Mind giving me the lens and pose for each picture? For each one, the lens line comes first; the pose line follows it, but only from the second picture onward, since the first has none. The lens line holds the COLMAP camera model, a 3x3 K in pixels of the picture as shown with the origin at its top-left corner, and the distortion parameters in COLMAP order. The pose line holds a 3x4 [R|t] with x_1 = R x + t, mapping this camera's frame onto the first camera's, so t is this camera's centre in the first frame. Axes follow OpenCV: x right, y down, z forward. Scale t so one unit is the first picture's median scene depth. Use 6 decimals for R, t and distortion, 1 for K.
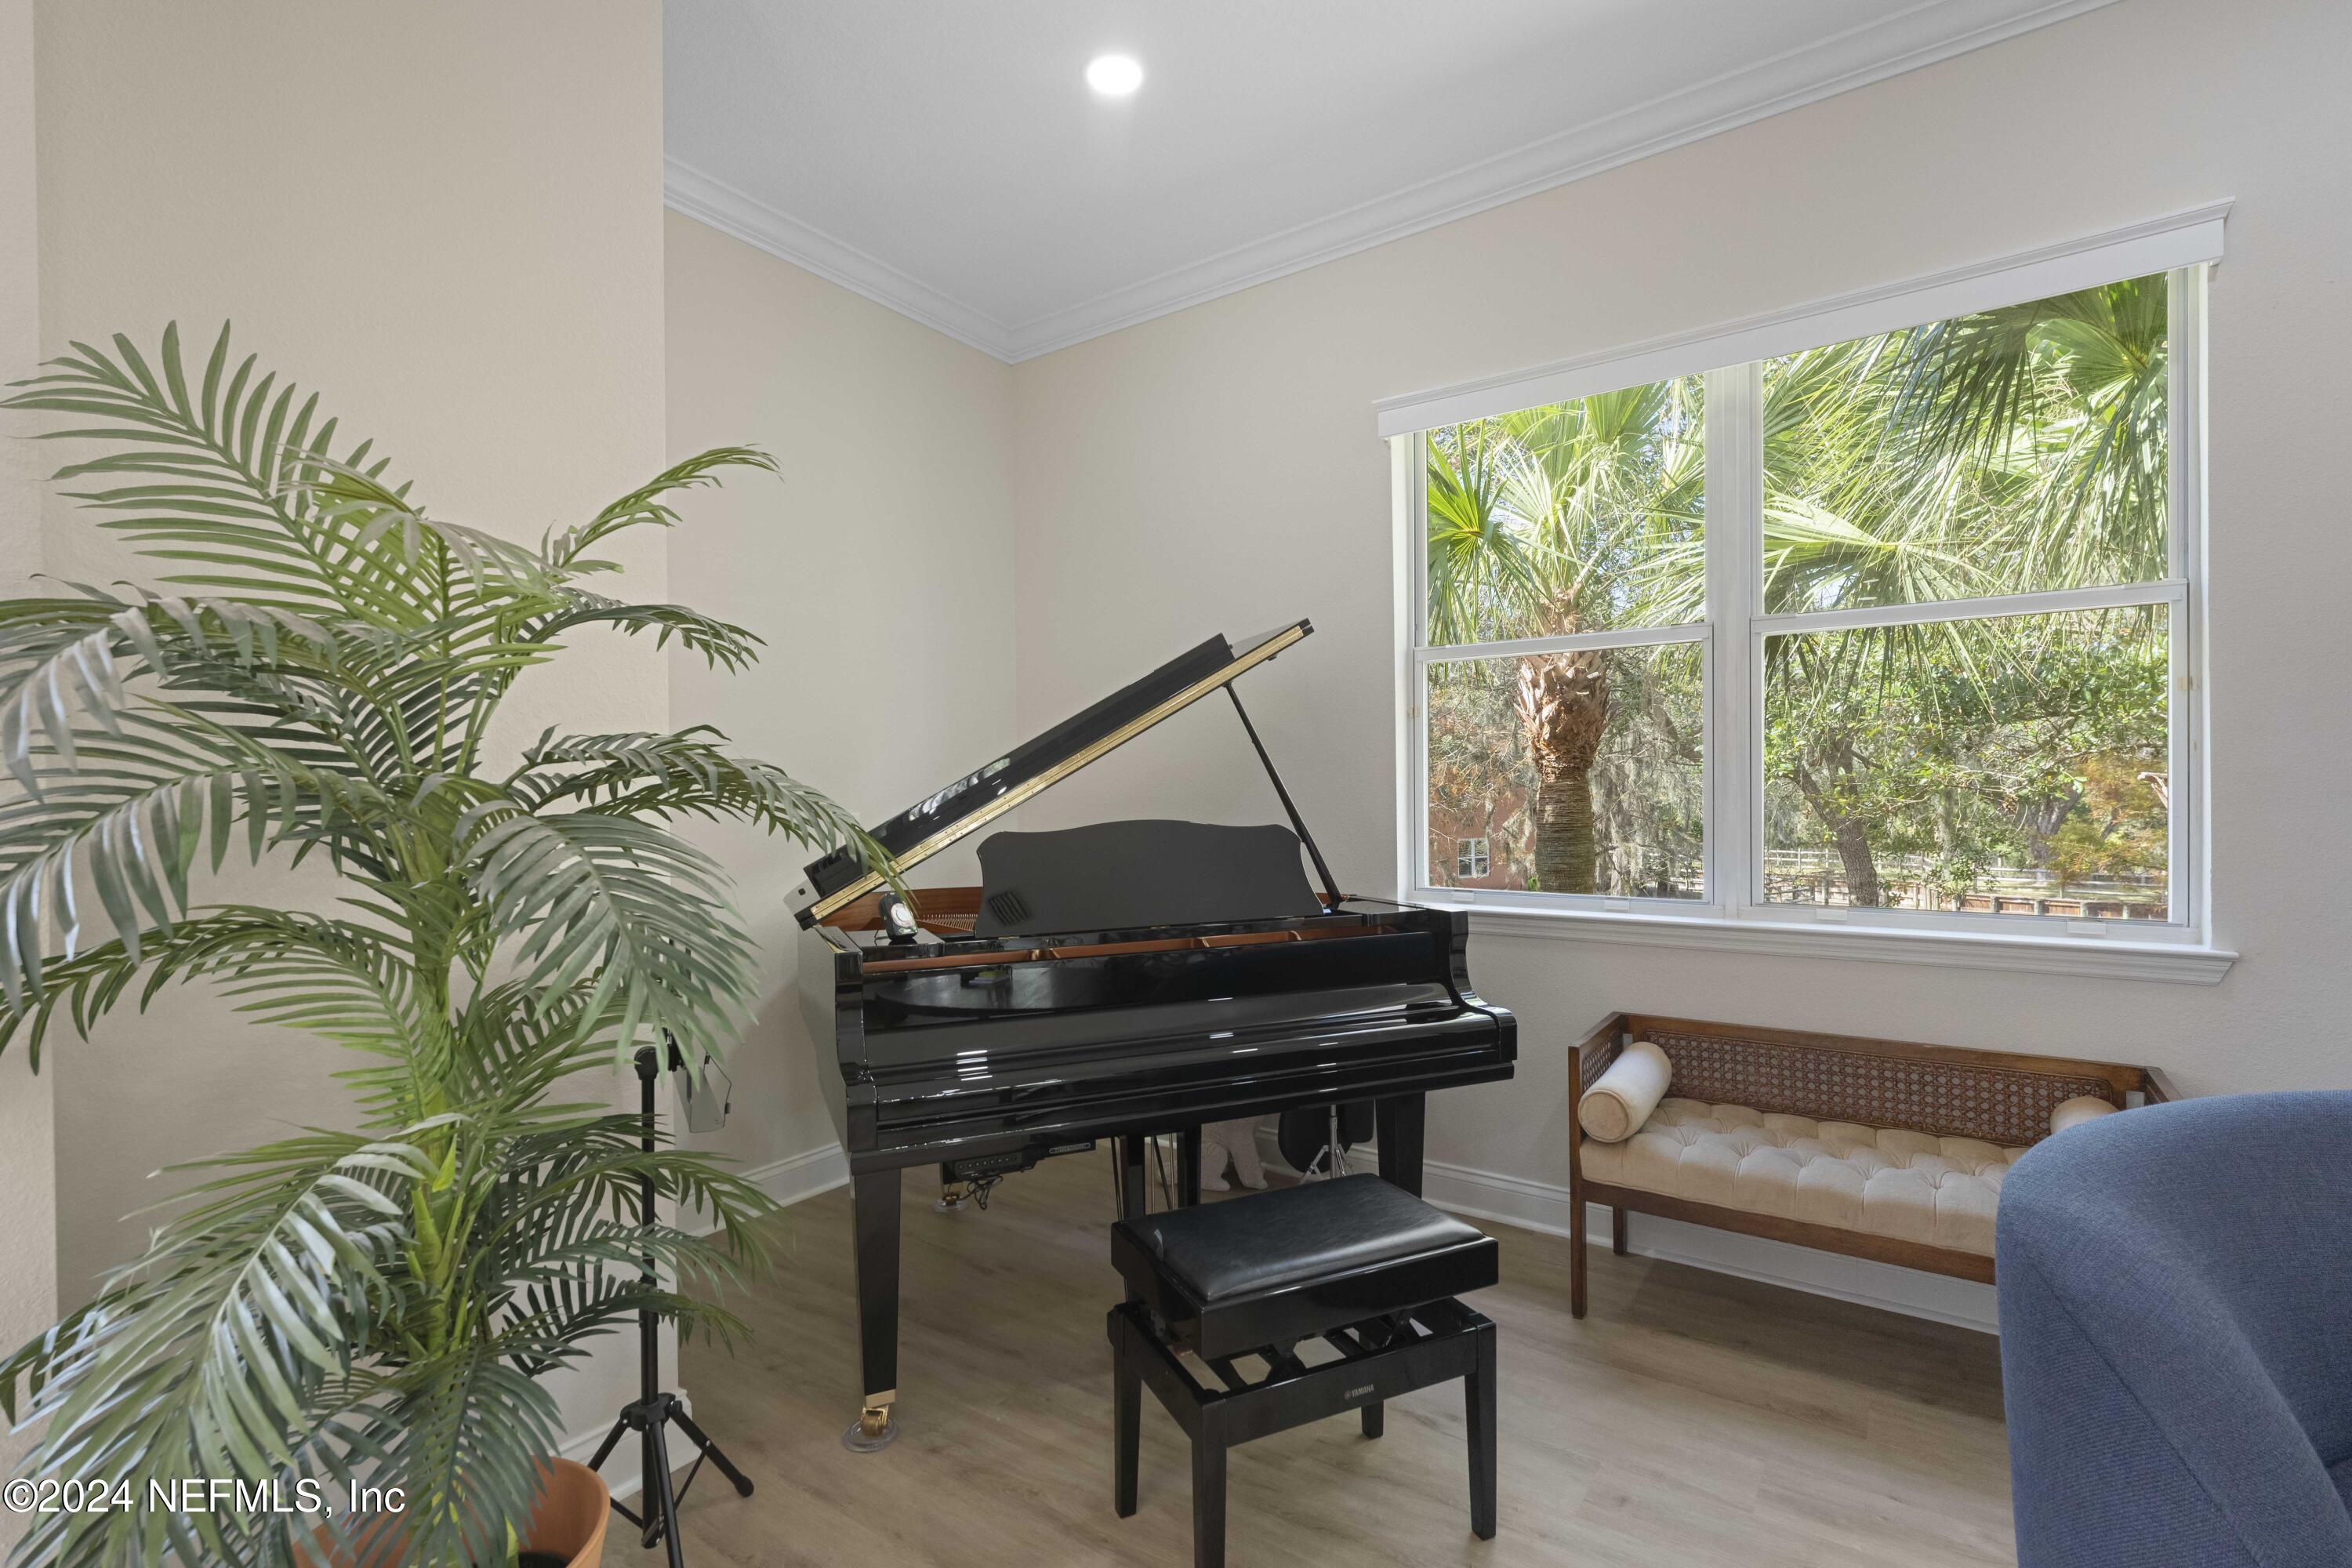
lens RADIAL K [[1064.4, 0, 1166.0], [0, 1064.4, 788.4], [0, 0, 1]] dist [0.003997, 0.000175]
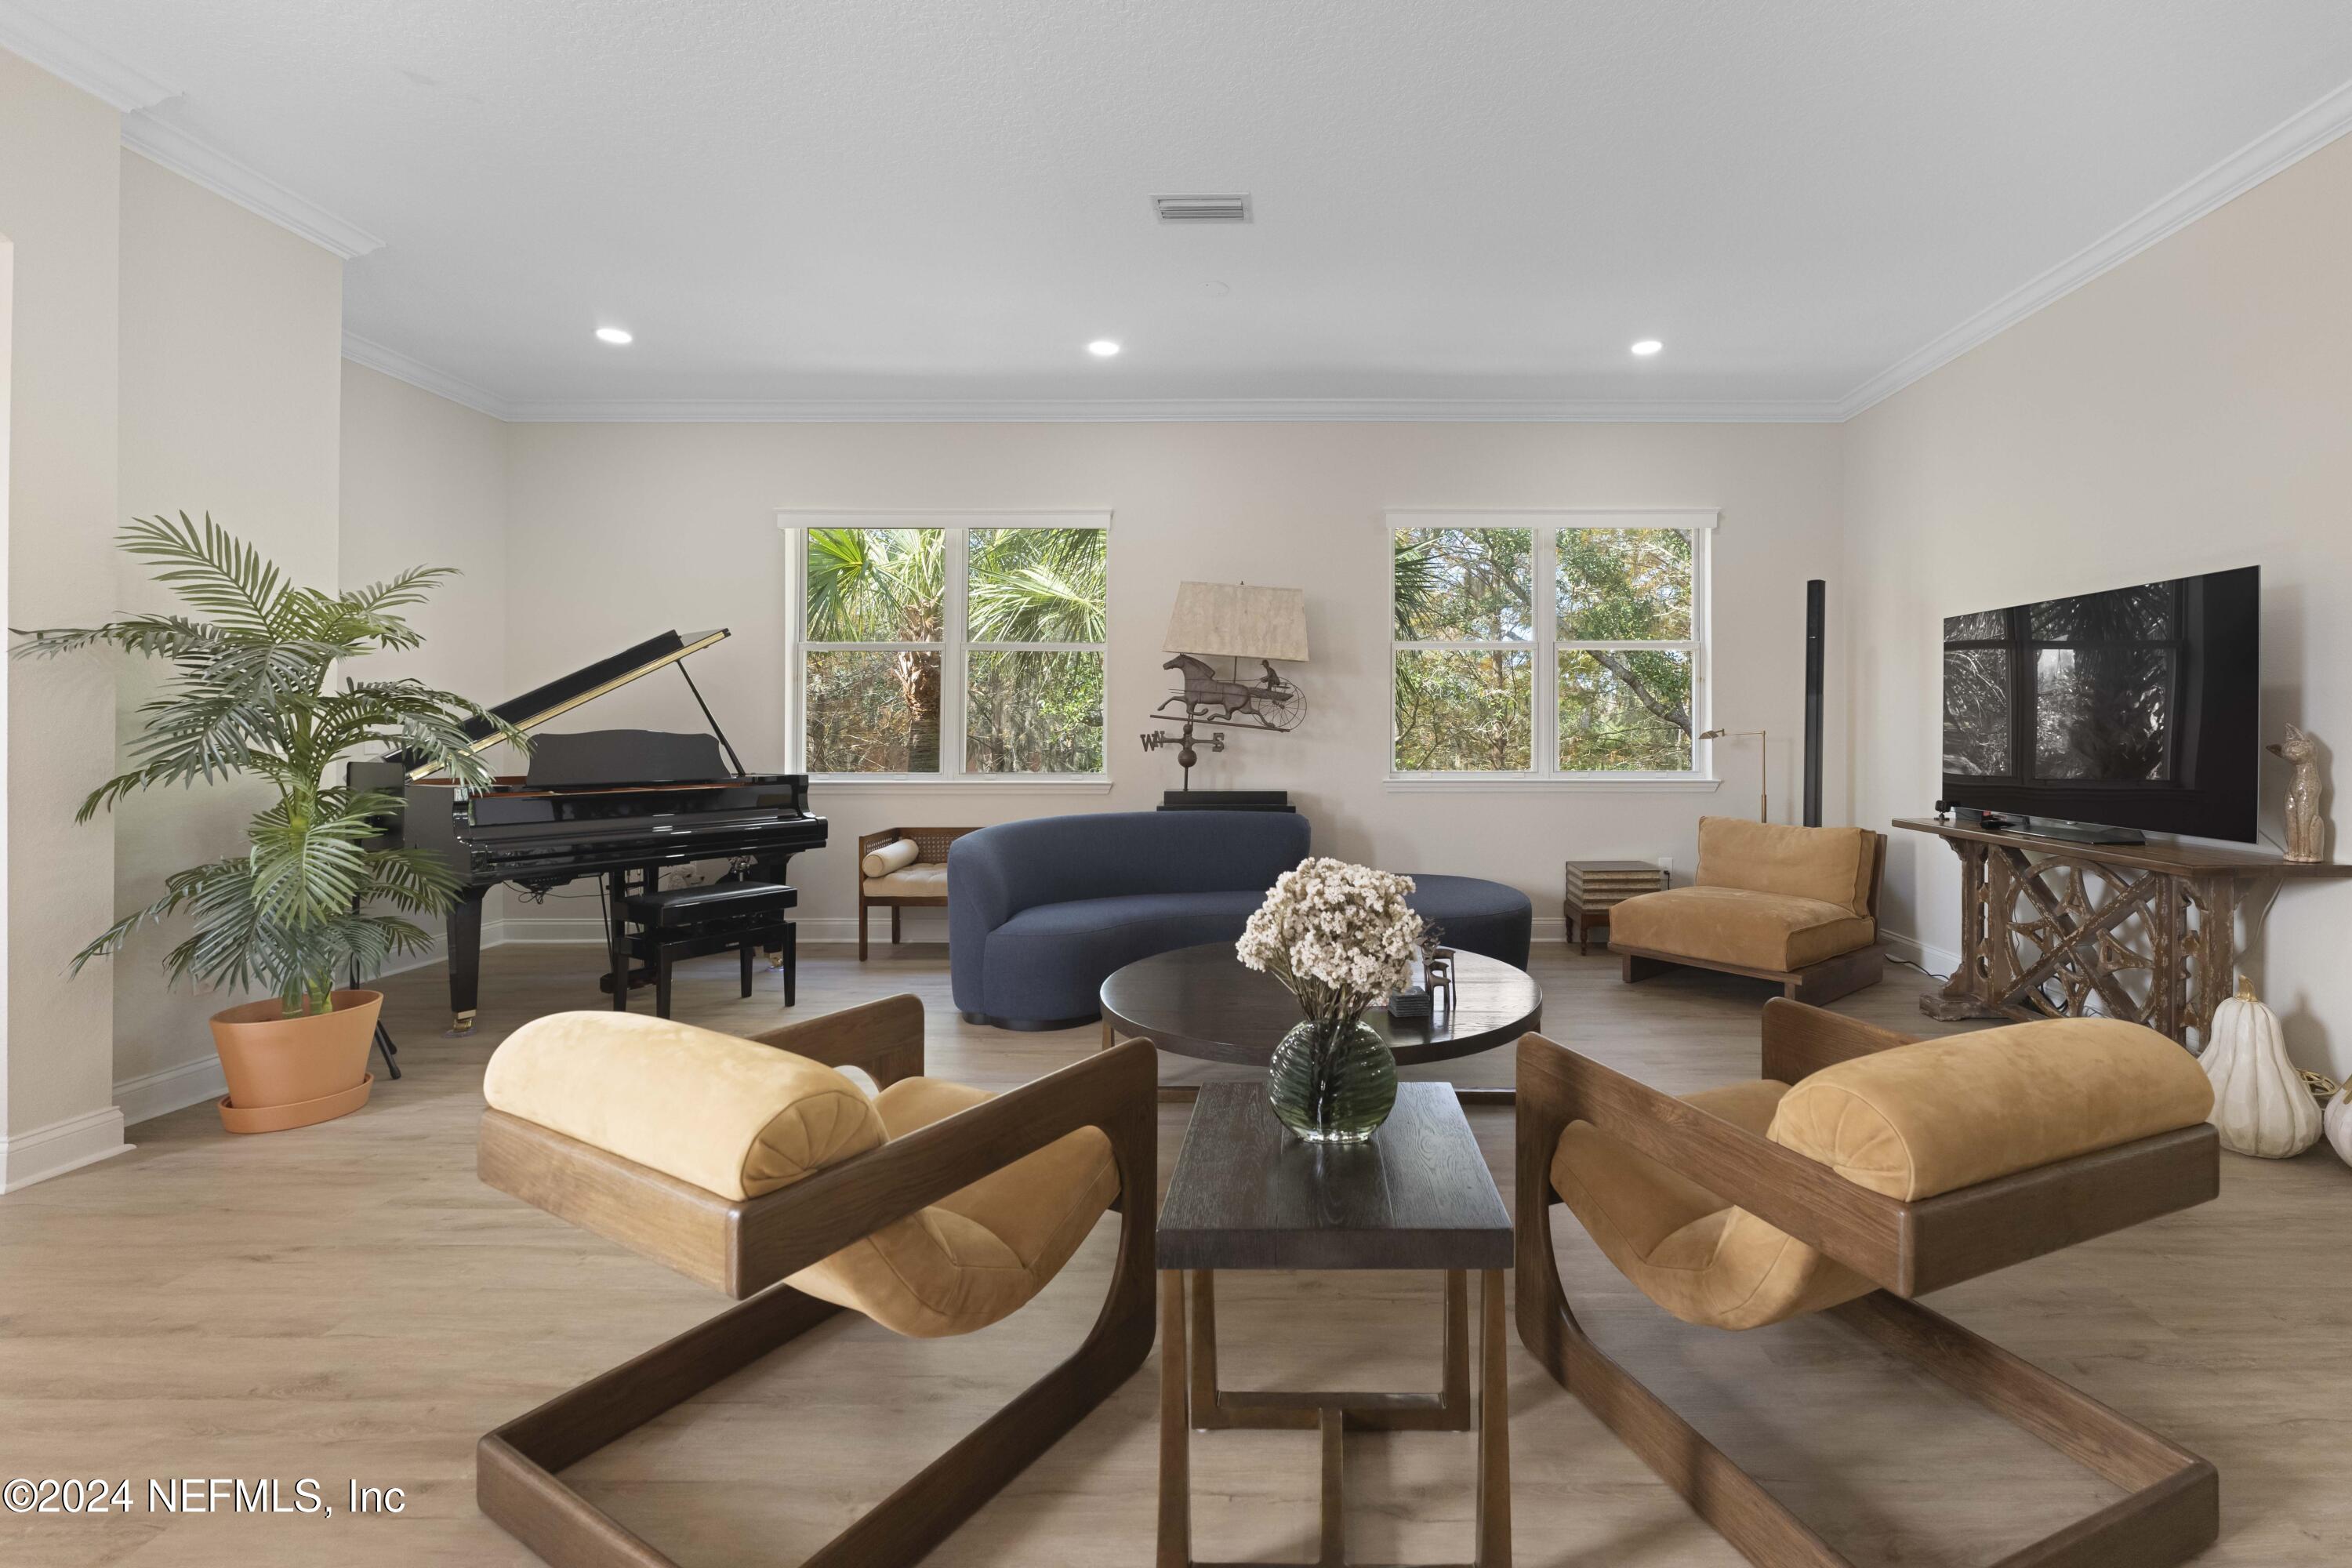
lens RADIAL K [[954.0, 0, 1291.9], [0, 954.0, 722.7], [0, 0, 1]] dist [-0.008058, -0.000193]
pose [[0.807423, 0.016178, 0.589751, -0.055038], [-0.008888, 0.999844, -0.015259, 0.028918], [-0.589906, 0.007079, 0.807441, -0.995245]]
